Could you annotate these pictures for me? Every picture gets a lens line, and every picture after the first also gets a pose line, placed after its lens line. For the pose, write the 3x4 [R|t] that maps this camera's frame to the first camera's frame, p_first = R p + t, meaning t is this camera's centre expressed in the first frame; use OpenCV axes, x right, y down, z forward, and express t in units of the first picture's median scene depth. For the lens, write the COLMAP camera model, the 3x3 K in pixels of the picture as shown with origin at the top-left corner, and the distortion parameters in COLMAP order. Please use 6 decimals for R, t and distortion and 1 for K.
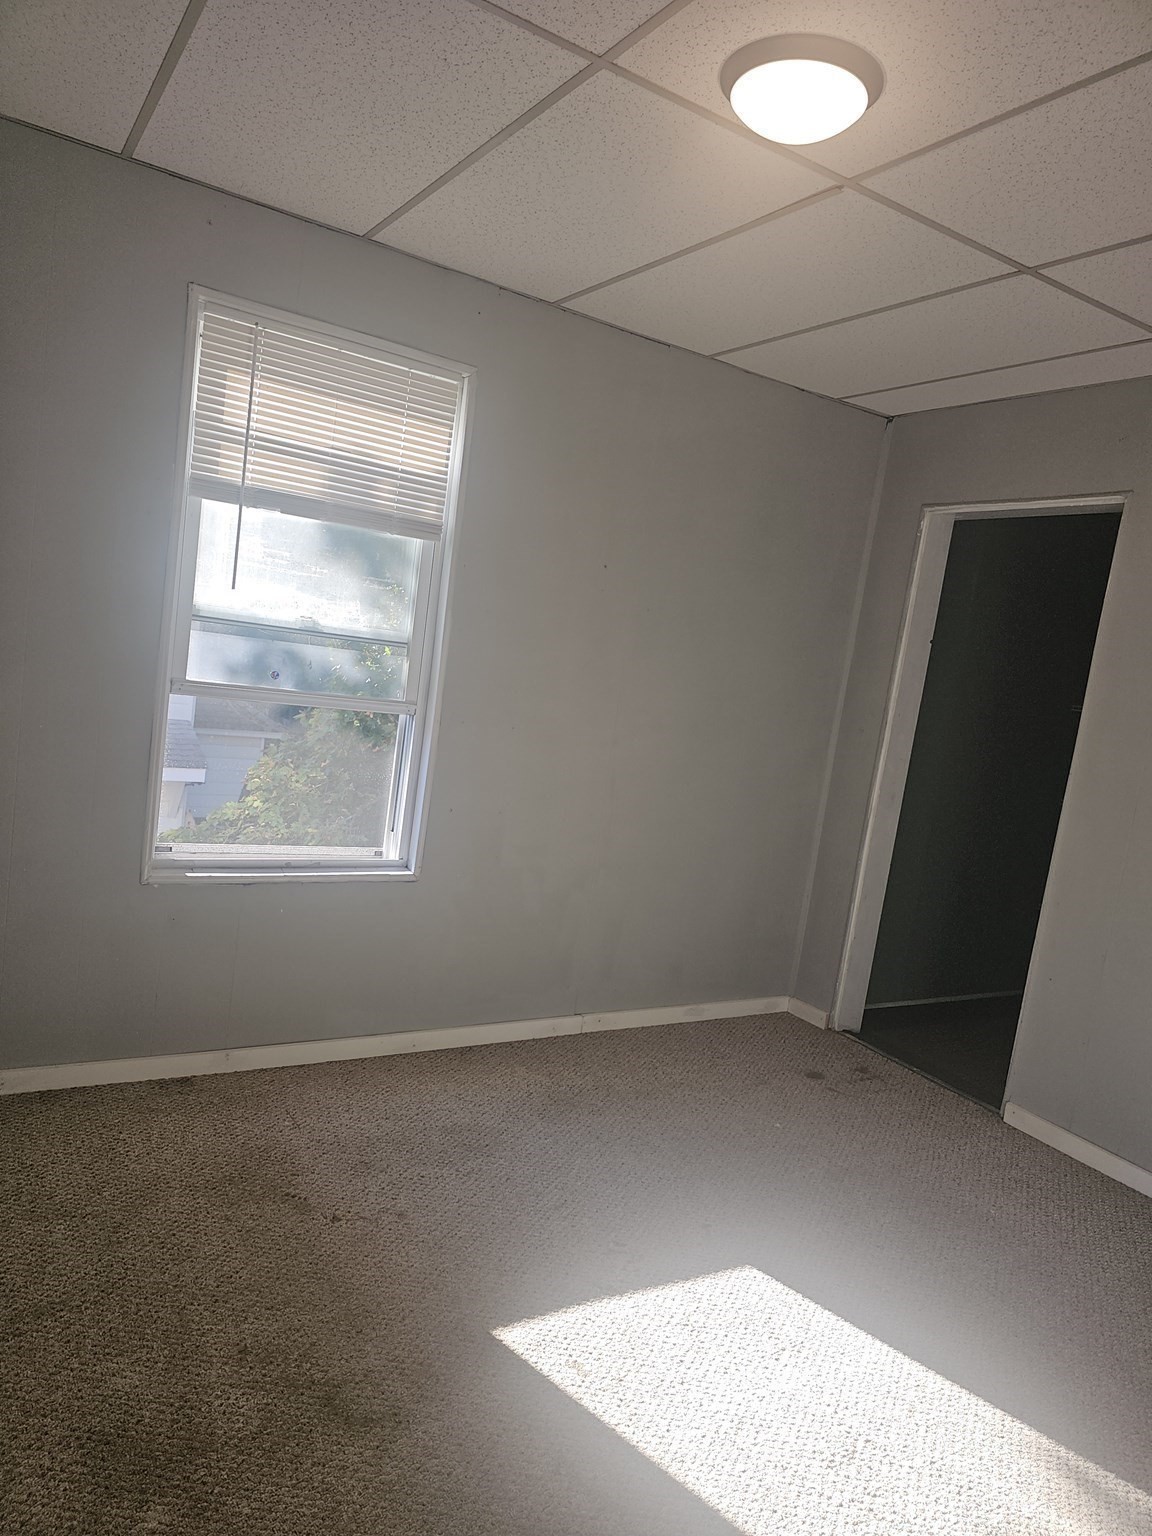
lens RADIAL K [[1044.7, 0, 555.7], [0, 1044.7, 776.7], [0, 0, 1]] dist [0.066947, -0.056027]
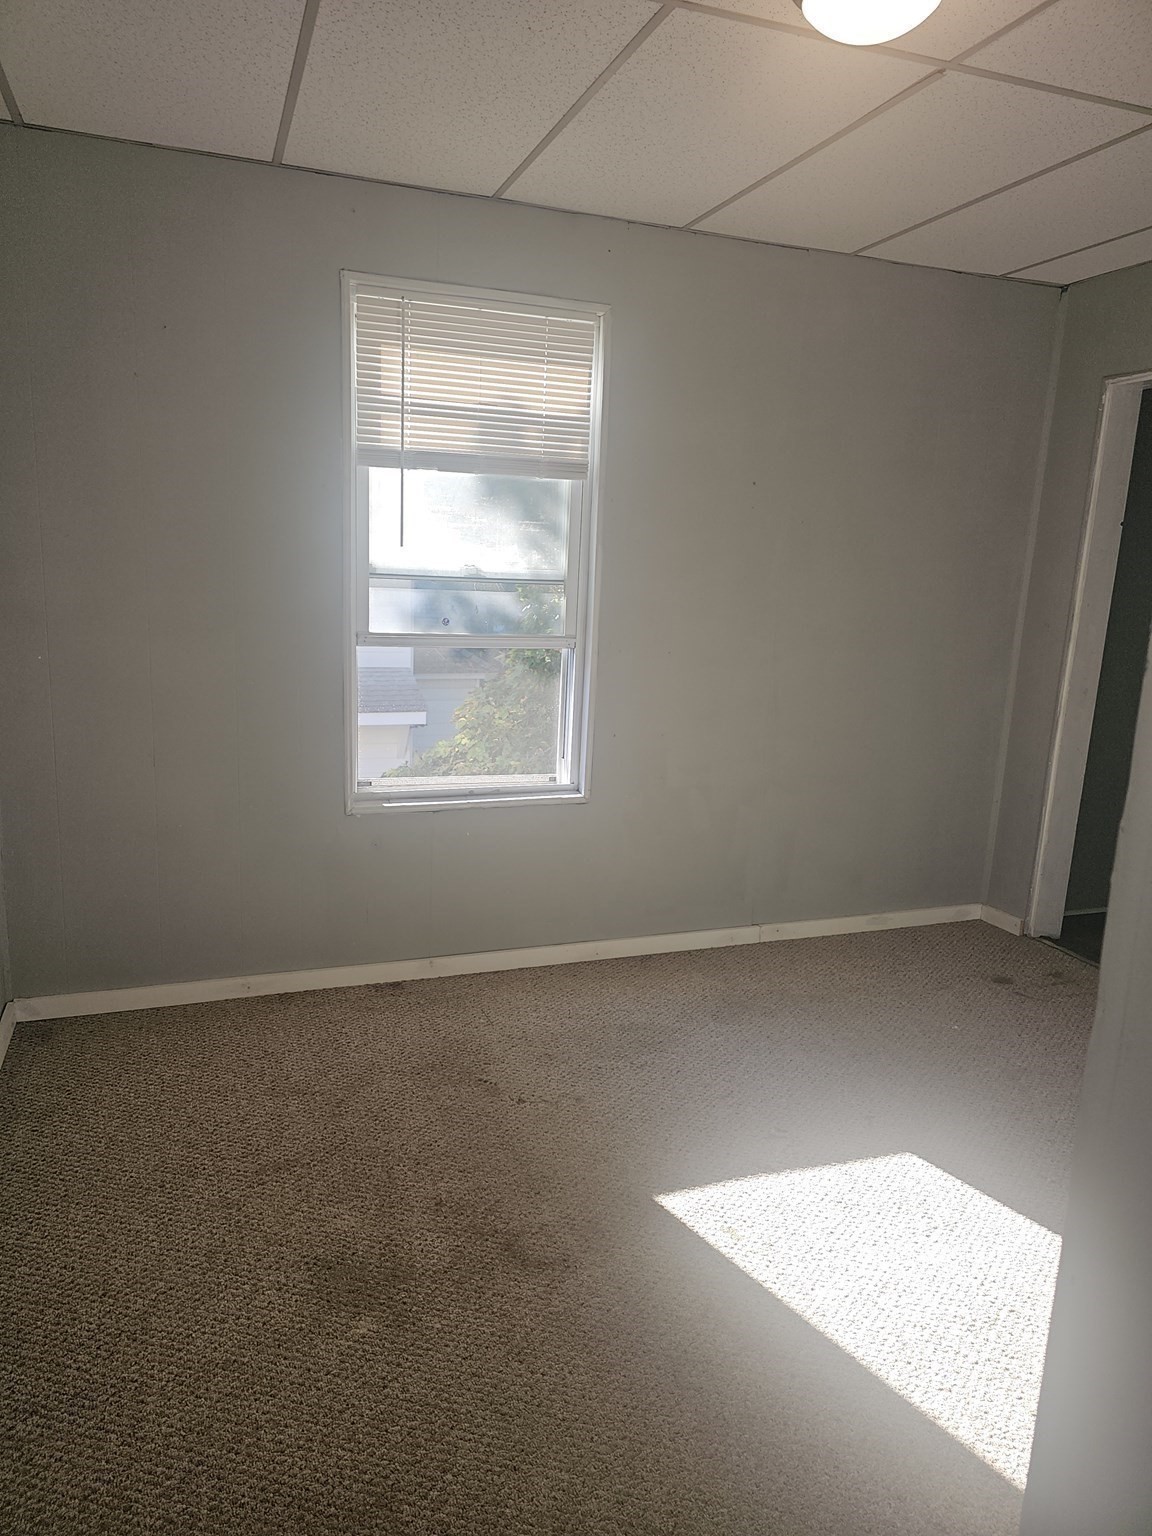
lens RADIAL K [[1073.2, 0, 576.0], [0, 1073.2, 768.0], [0, 0, 1]] dist [0.081908, -0.081945]
pose [[0.974419, -0.053517, -0.218273, 0.109770], [0.066101, 0.996521, 0.050760, 0.008572], [0.214797, -0.063890, 0.974567, -0.081366]]
